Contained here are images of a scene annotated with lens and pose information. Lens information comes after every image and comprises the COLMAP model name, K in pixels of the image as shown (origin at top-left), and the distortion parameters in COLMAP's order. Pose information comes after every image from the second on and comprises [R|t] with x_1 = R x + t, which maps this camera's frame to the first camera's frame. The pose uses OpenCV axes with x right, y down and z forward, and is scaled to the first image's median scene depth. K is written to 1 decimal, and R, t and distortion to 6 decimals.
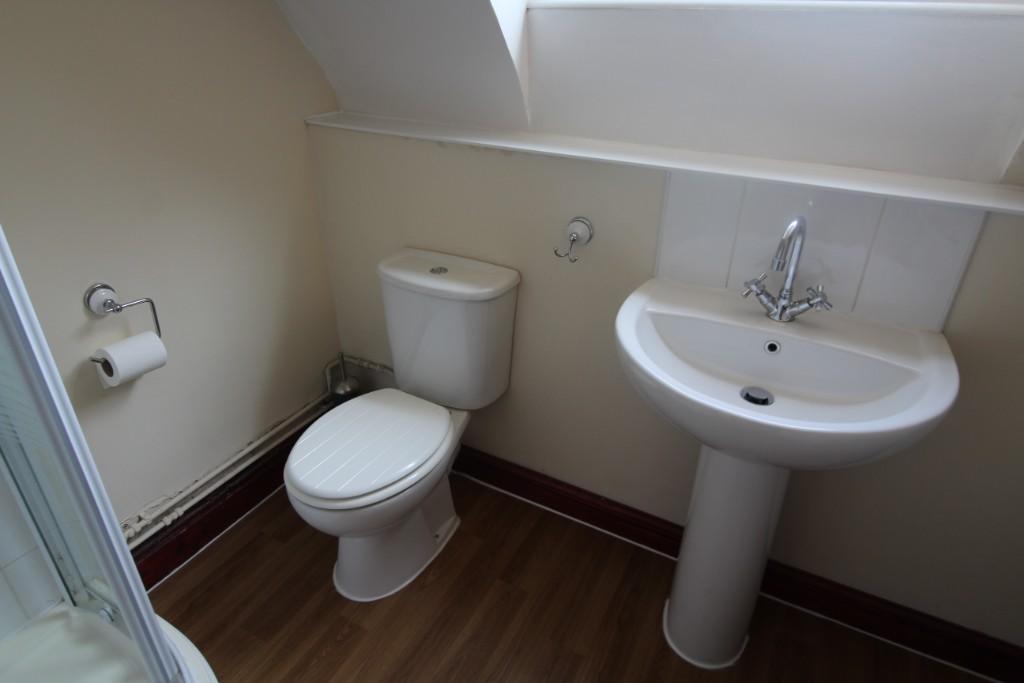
lens RADIAL K [[612.2, 0, 508.3], [0, 612.2, 332.2], [0, 0, 1]] dist [0.017467, -0.019566]
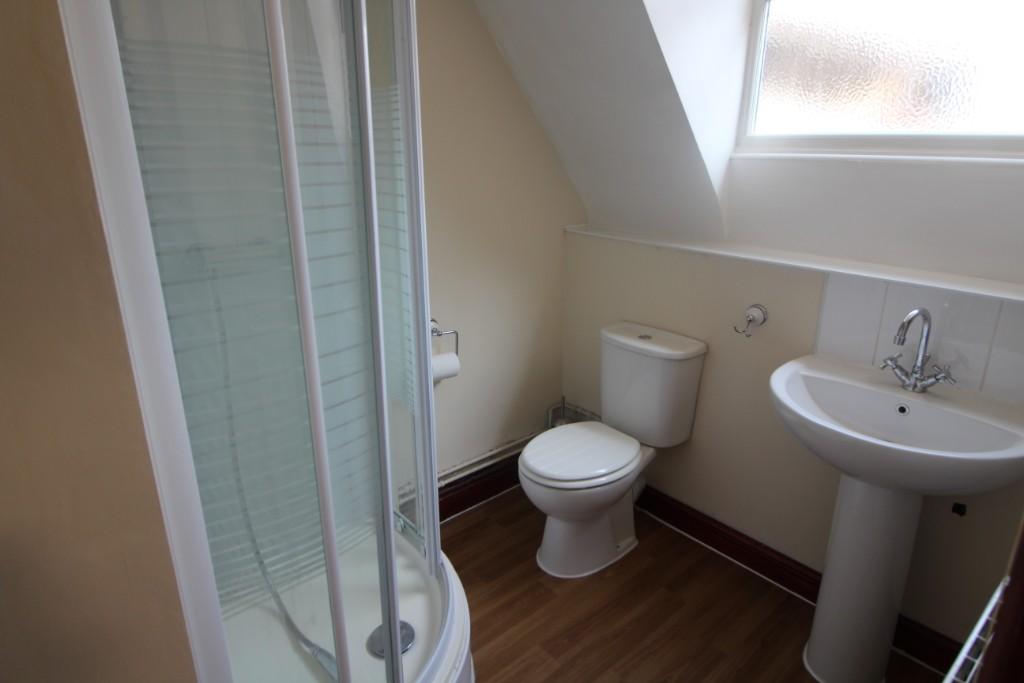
lens RADIAL K [[612.2, 0, 508.3], [0, 612.2, 332.2], [0, 0, 1]] dist [0.017467, -0.019566]
pose [[0.936295, 0.096817, -0.337606, 0.066609], [-0.156586, 0.975503, -0.154515, 0.160468], [0.314376, 0.197536, 0.928519, -0.392538]]
